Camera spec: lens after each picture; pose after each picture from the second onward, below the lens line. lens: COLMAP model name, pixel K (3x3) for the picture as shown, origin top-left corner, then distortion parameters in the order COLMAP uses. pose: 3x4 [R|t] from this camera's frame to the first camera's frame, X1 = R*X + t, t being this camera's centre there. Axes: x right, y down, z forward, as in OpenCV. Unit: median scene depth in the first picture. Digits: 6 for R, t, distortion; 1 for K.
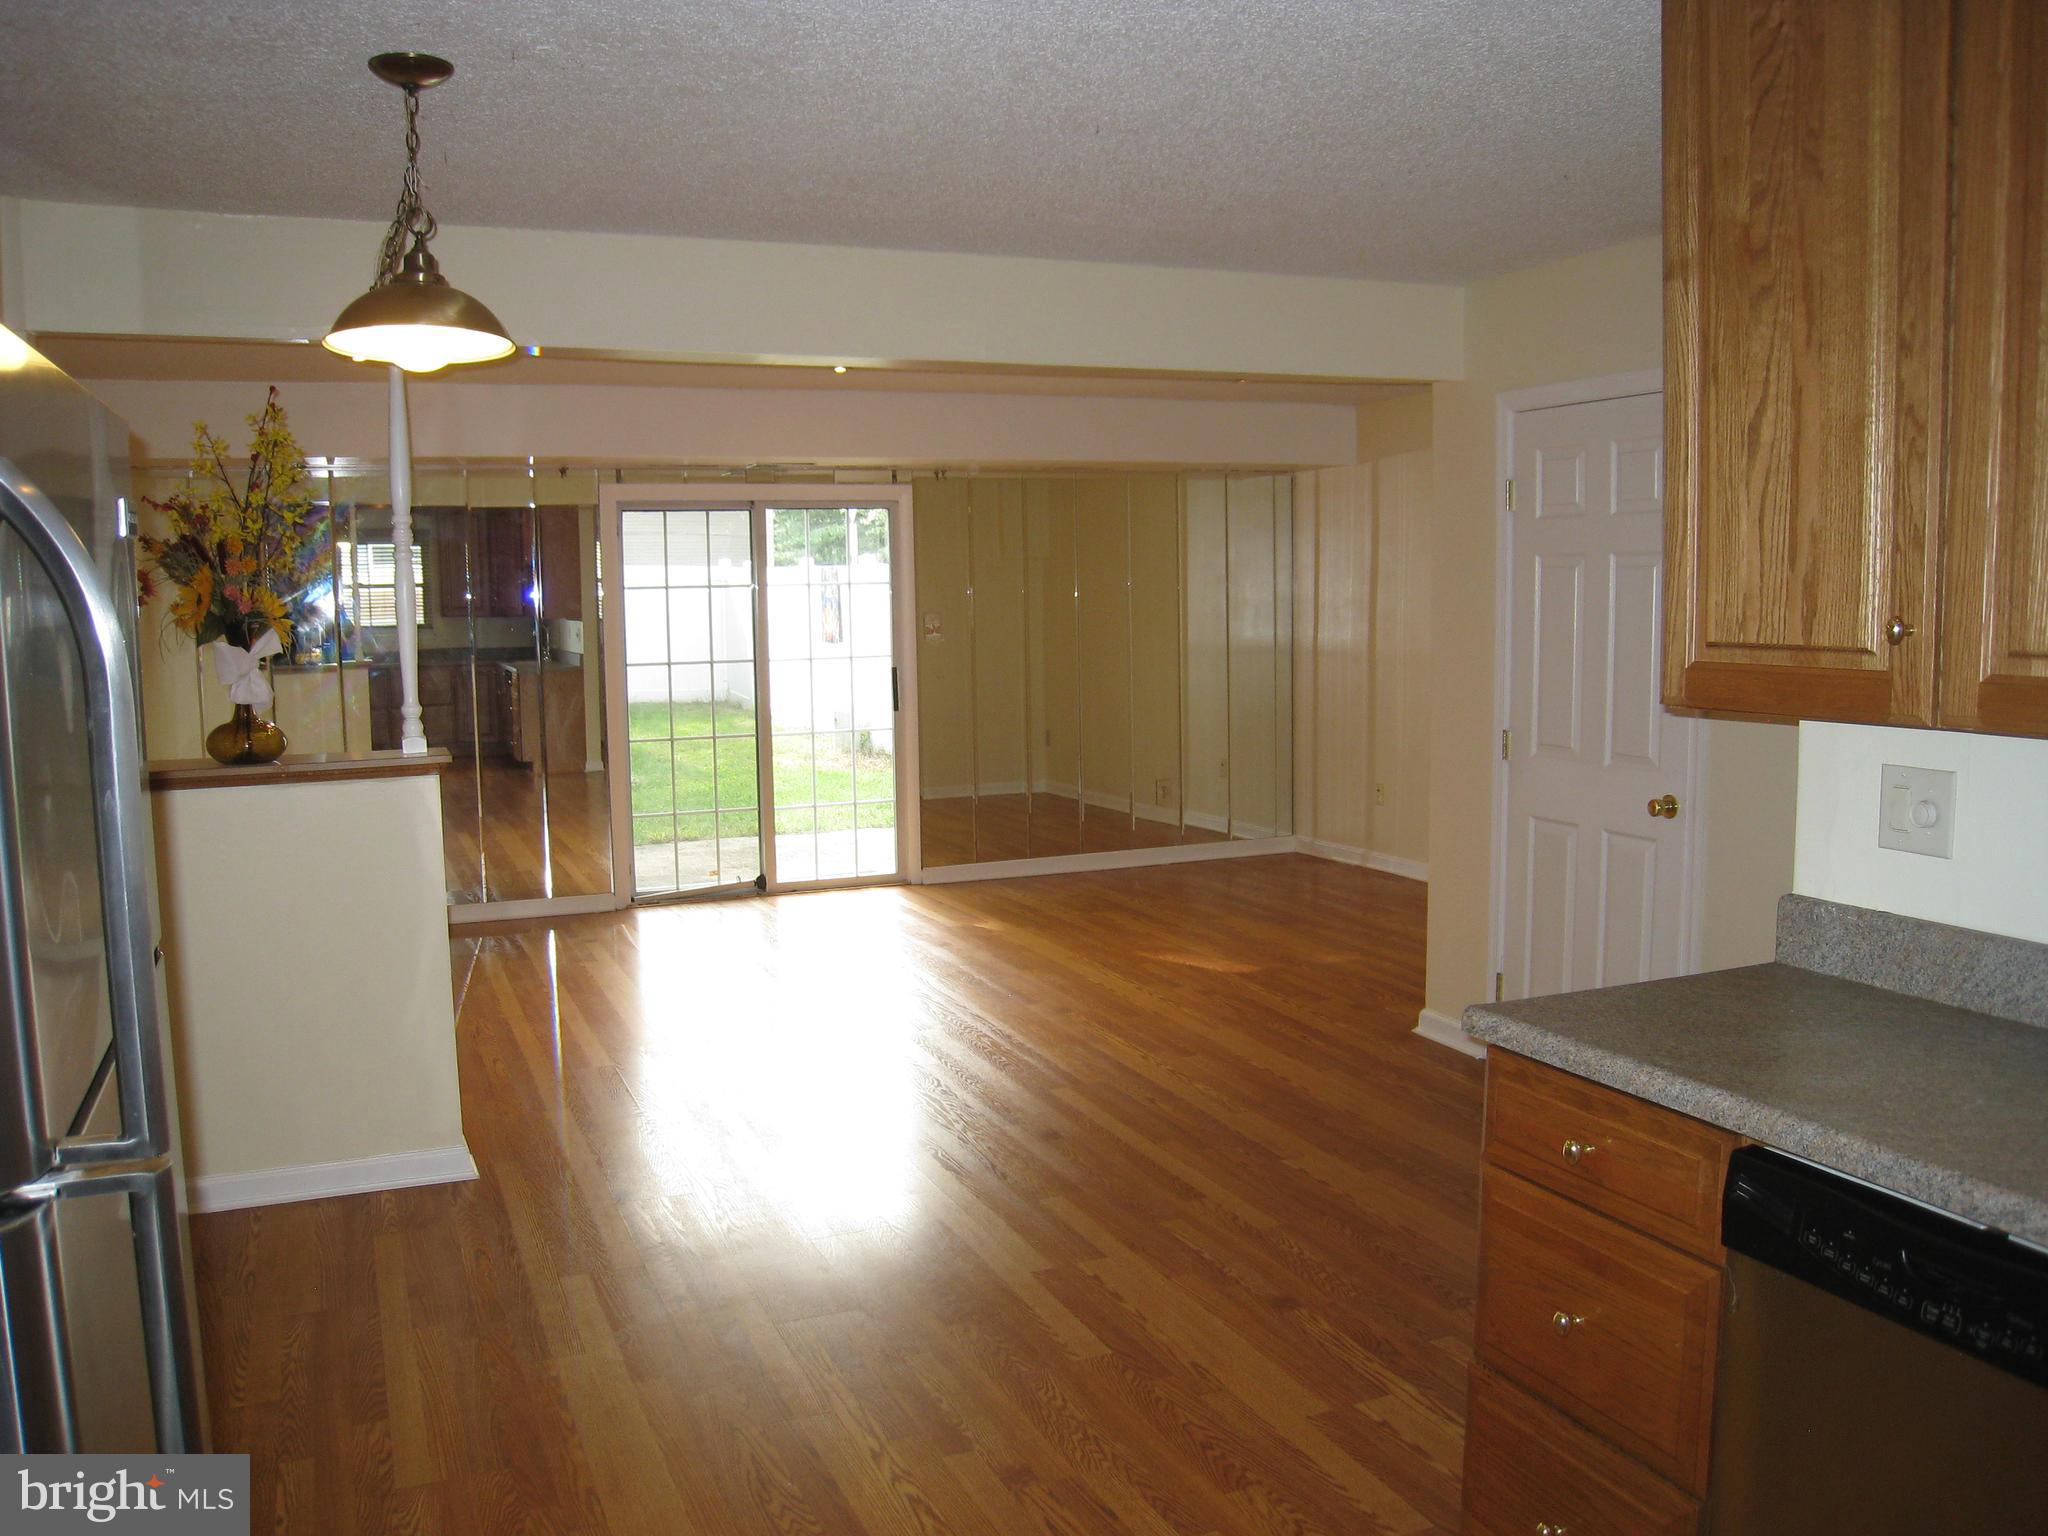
lens RADIAL K [[1680.3, 0, 1020.8], [0, 1680.3, 766.5], [0, 0, 1]] dist [-0.156414, 0.091896]
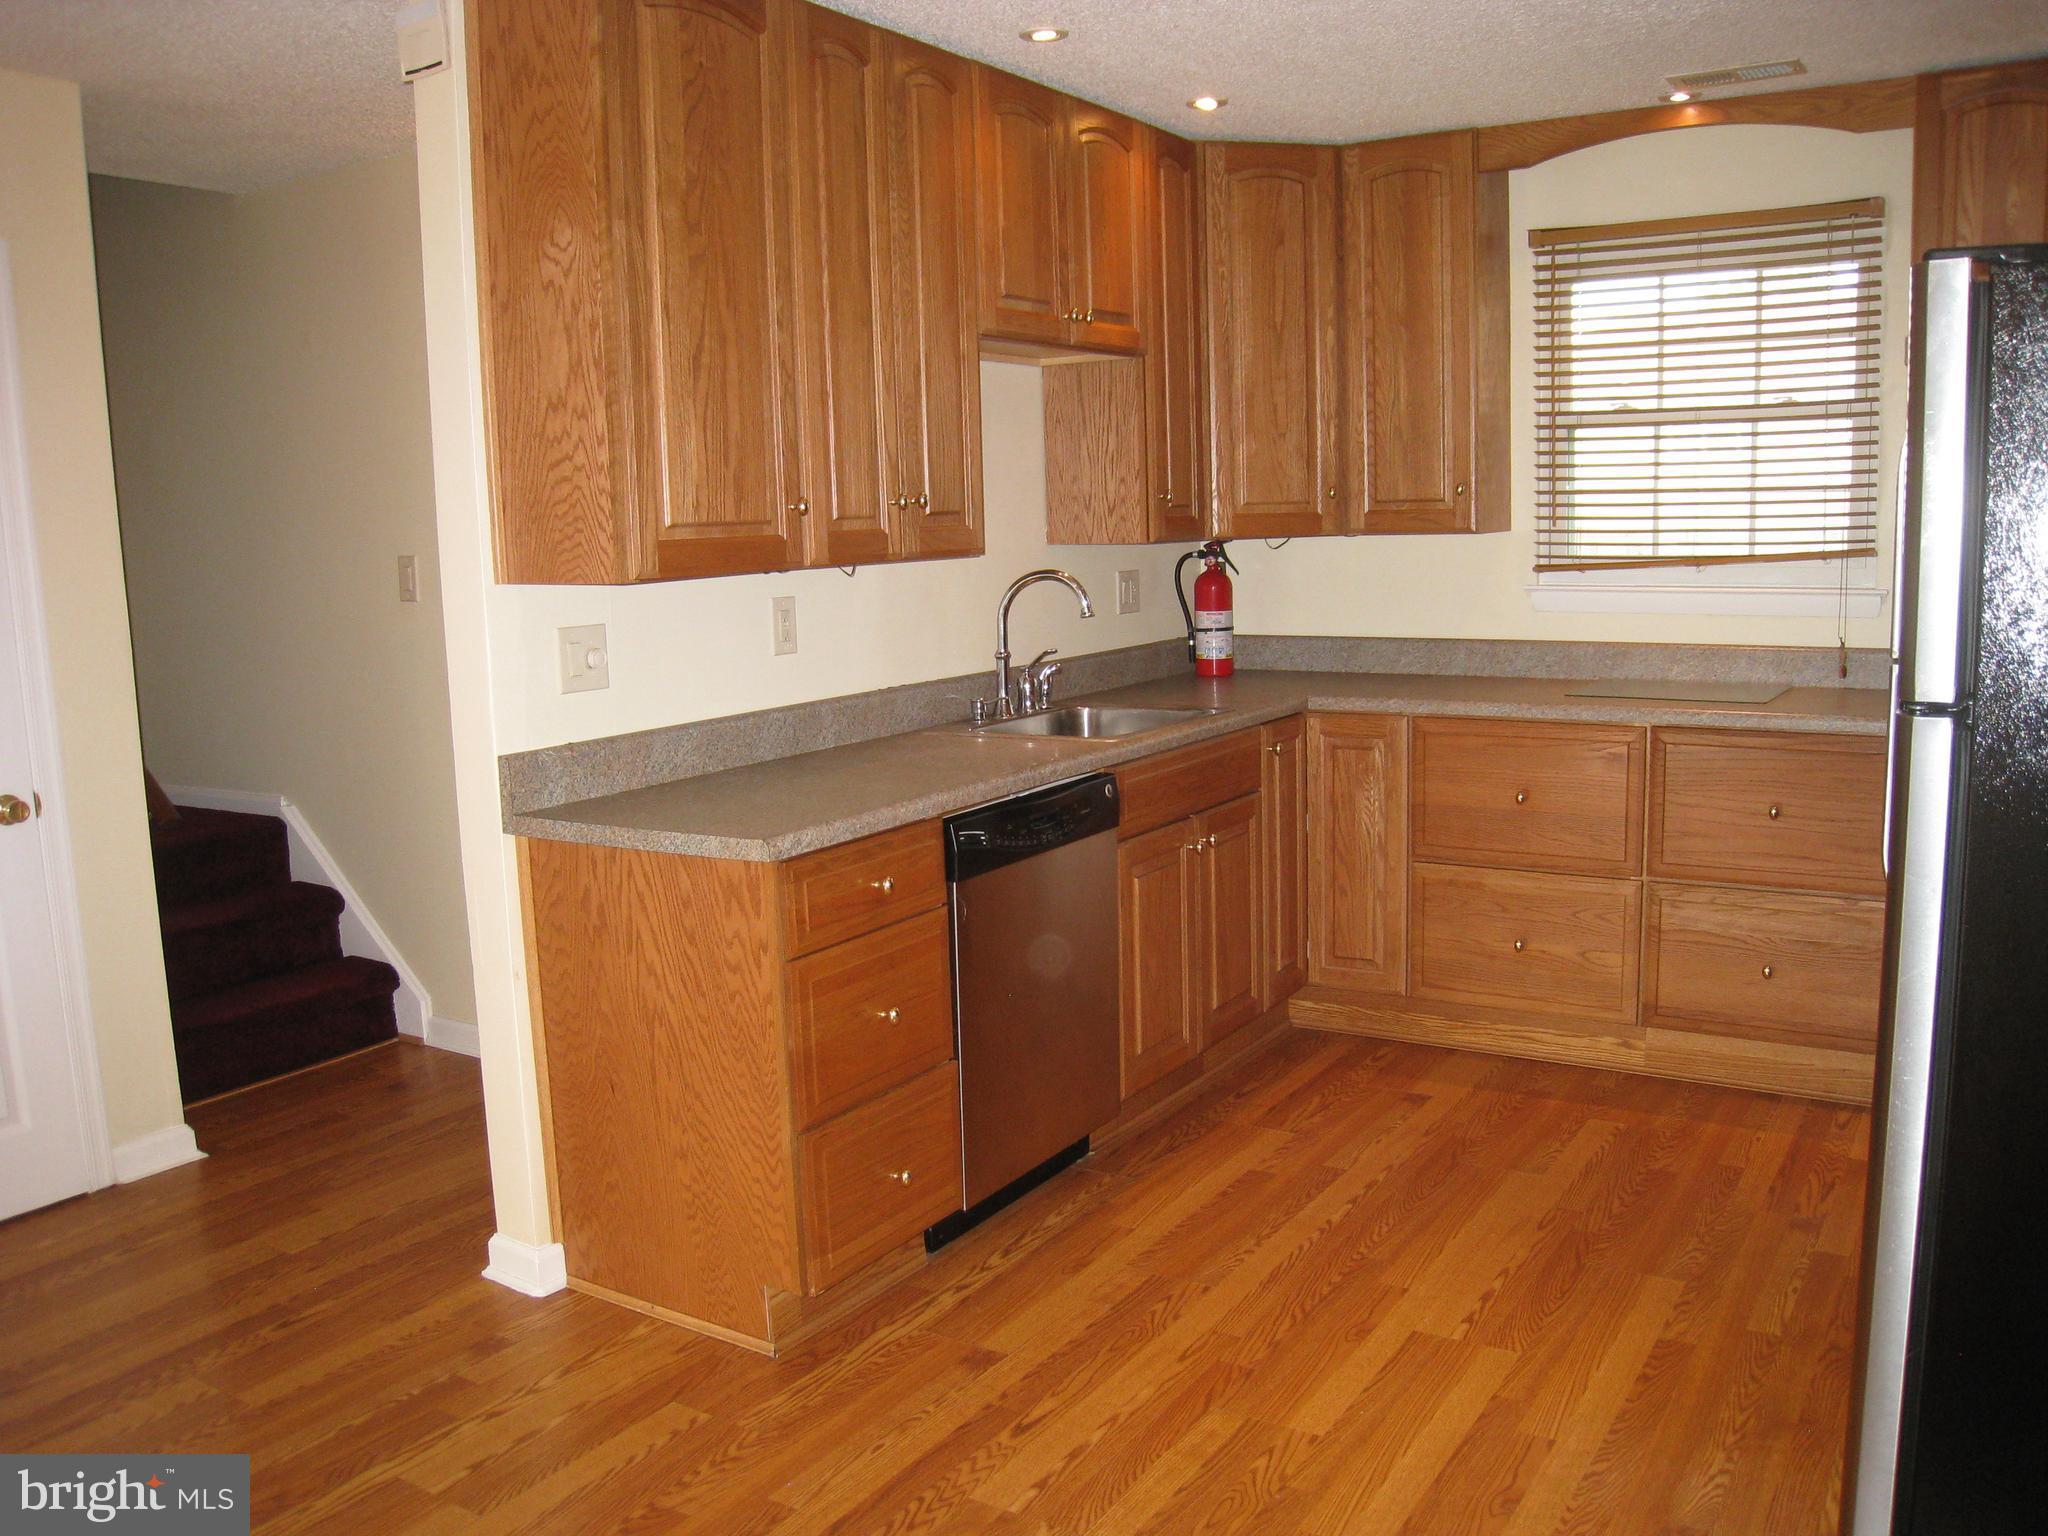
lens RADIAL K [[1680.3, 0, 1028.7], [0, 1680.3, 784.5], [0, 0, 1]] dist [-0.156414, 0.091896]
pose [[-0.569801, -0.098362, 0.815875, -0.346948], [0.125267, 0.970812, 0.204527, -0.047306], [-0.812180, 0.218742, -0.540848, 0.658156]]
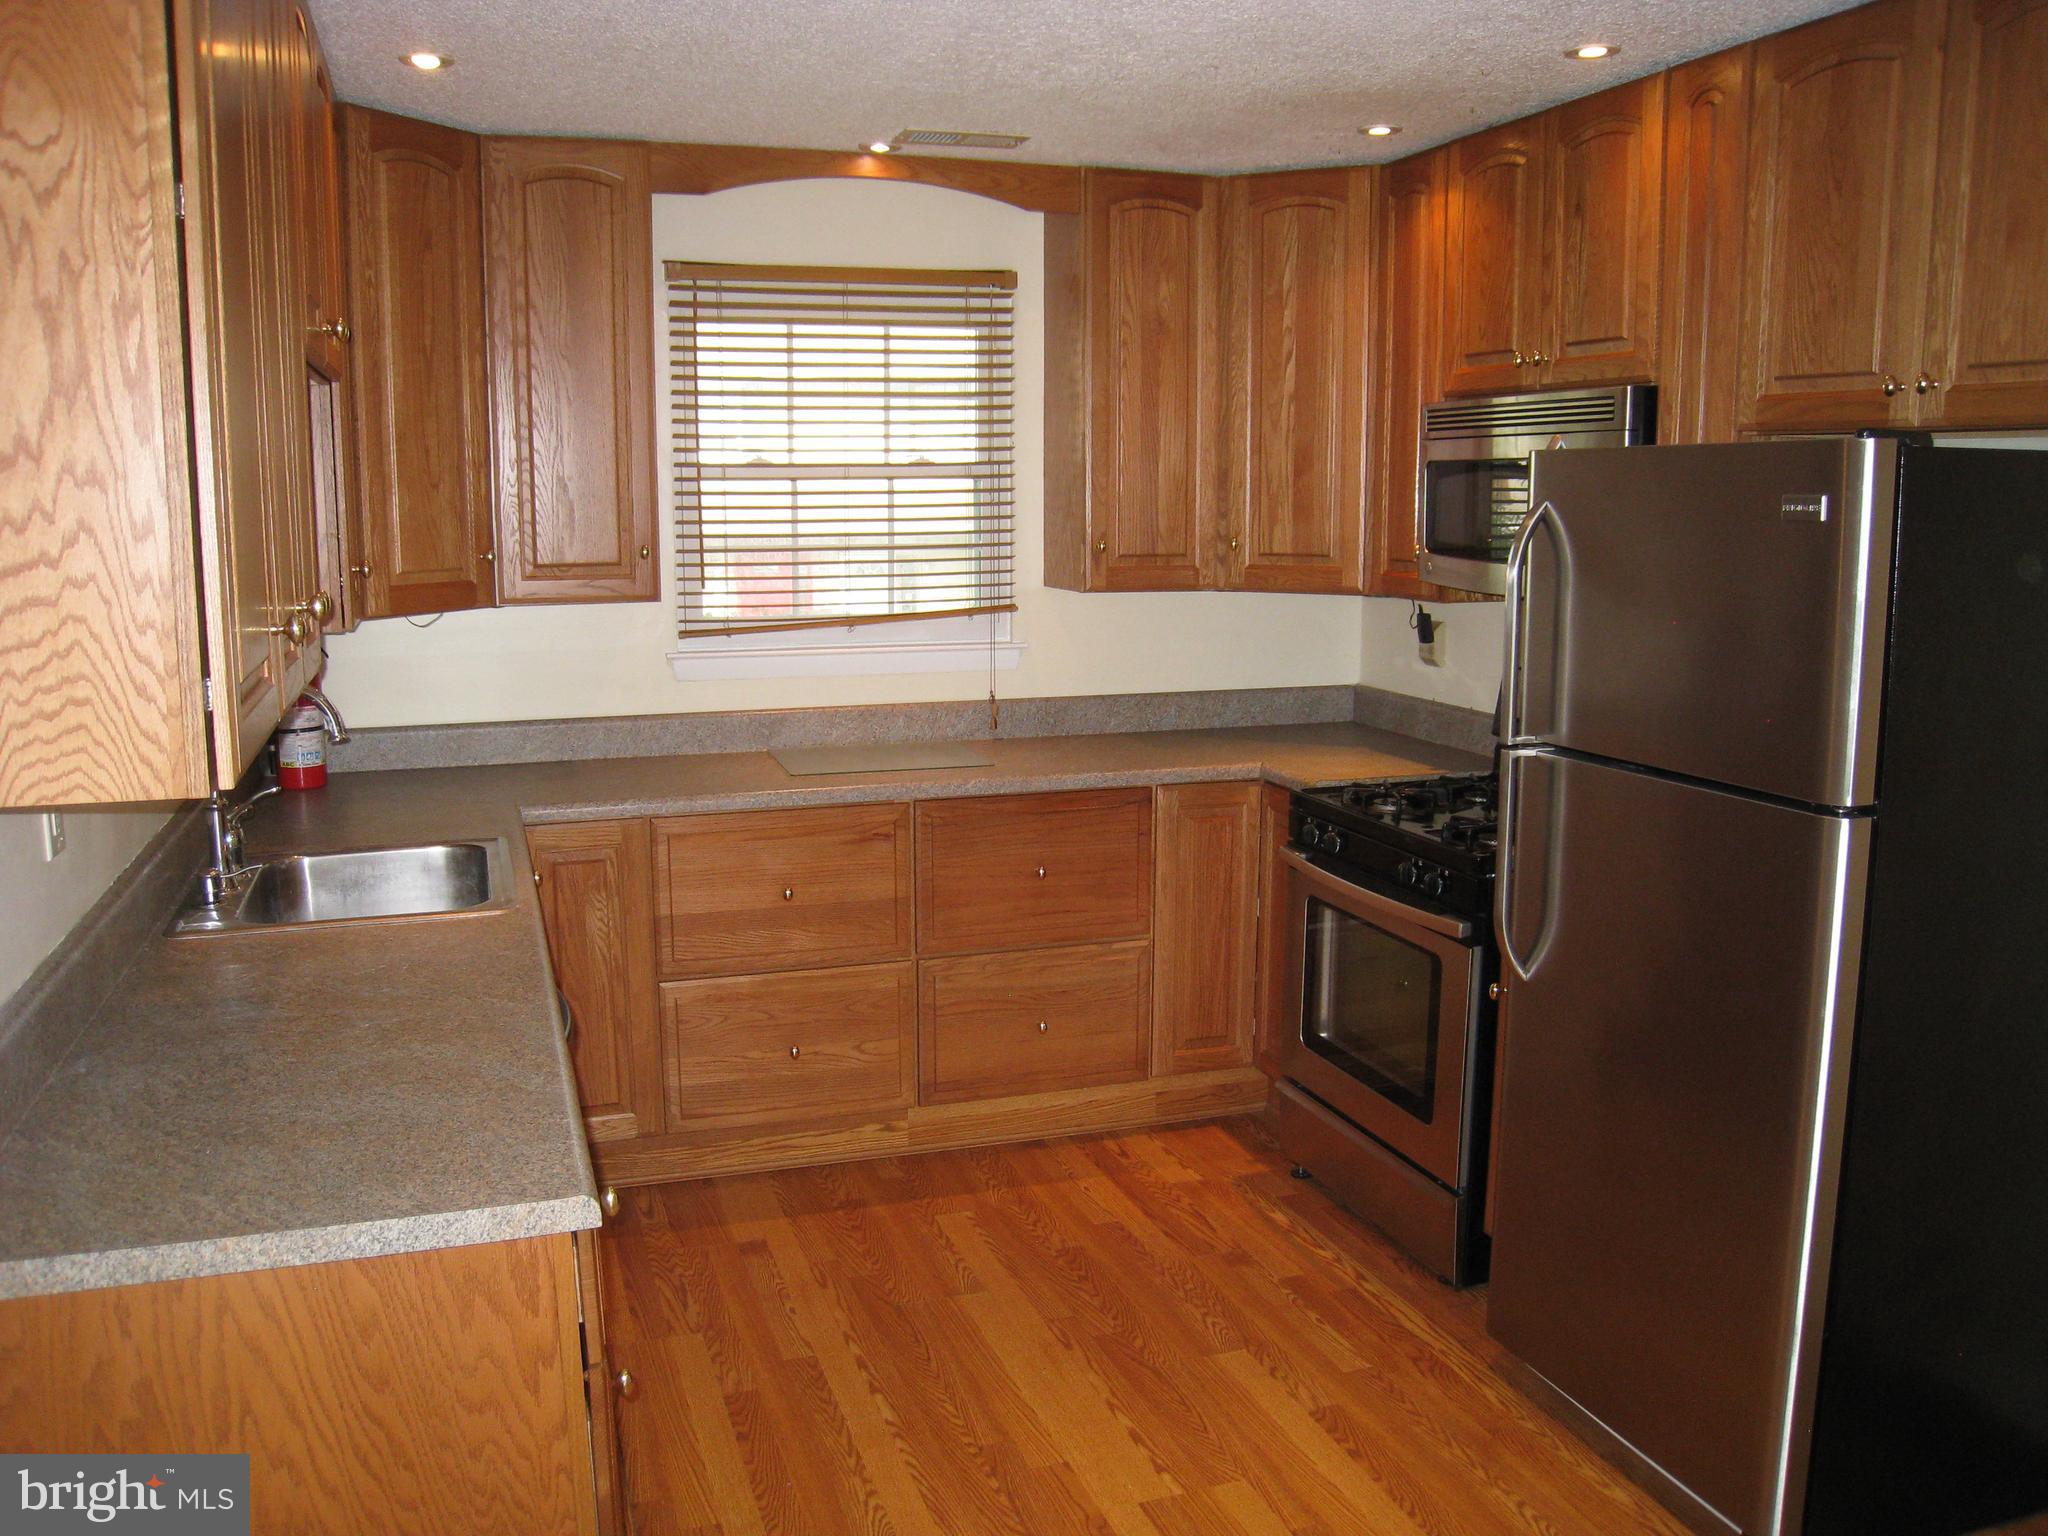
lens RADIAL K [[1680.3, 0, 1028.0], [0, 1680.3, 799.2], [0, 0, 1]] dist [-0.156414, 0.091896]
pose [[-0.997209, 0.001684, 0.074642, 0.013812], [0.022691, 0.959294, 0.281496, -0.093741], [-0.071130, 0.282404, -0.956655, 0.721689]]
